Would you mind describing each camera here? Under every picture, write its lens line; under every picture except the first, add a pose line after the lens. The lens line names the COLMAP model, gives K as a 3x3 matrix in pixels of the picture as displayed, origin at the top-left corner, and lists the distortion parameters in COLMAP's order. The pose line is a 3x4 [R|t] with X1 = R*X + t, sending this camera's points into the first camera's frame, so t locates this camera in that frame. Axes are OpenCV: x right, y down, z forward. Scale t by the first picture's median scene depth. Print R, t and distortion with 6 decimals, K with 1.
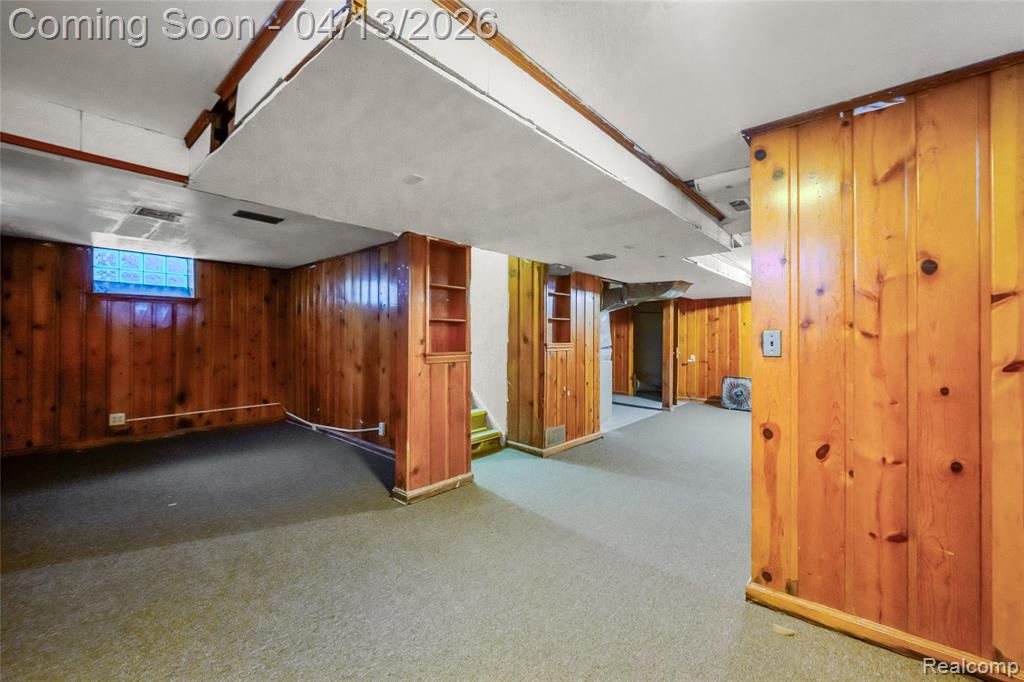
lens RADIAL K [[421.5, 0, 516.7], [0, 421.5, 340.5], [0, 0, 1]] dist [-0.001123, 0.000151]
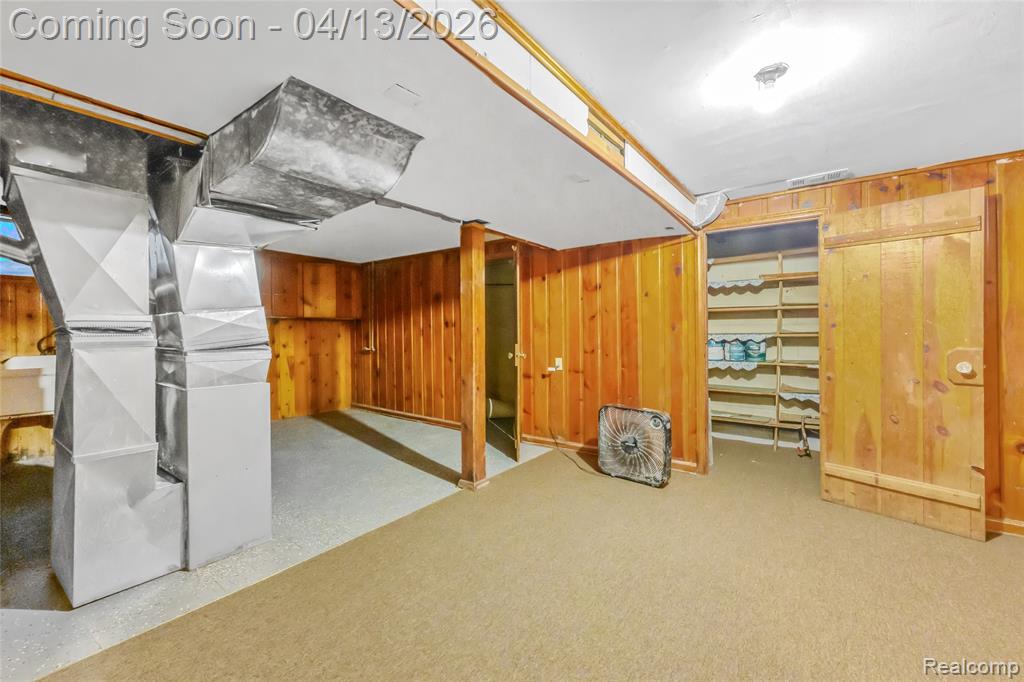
lens RADIAL K [[421.5, 0, 507.8], [0, 421.5, 332.8], [0, 0, 1]] dist [-0.001123, 0.000151]
pose [[0.997148, -0.013290, 0.074291, 0.337558], [0.014392, 0.999794, -0.014319, 0.010622], [-0.074086, 0.015348, 0.997134, 0.516812]]
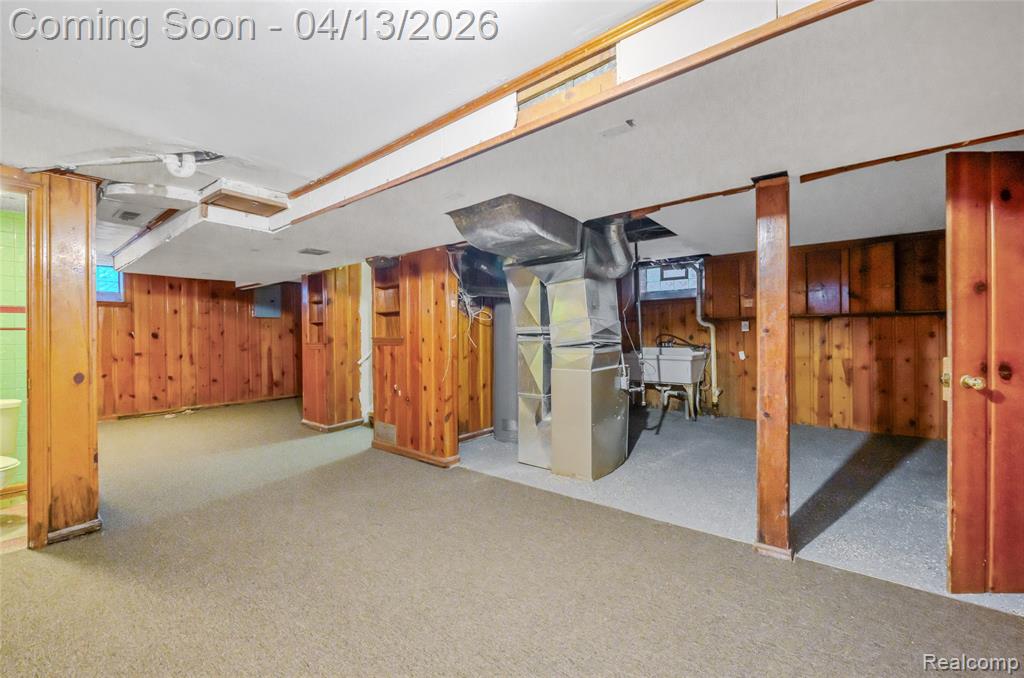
lens RADIAL K [[413.2, 0, 506.8], [0, 413.2, 339.2], [0, 0, 1]] dist [-0.001592, -0.000696]
pose [[0.030742, 0.001330, -0.999526, 0.633733], [-0.002068, 0.999997, 0.001267, 0.006111], [0.999525, 0.002028, 0.030745, 0.754466]]
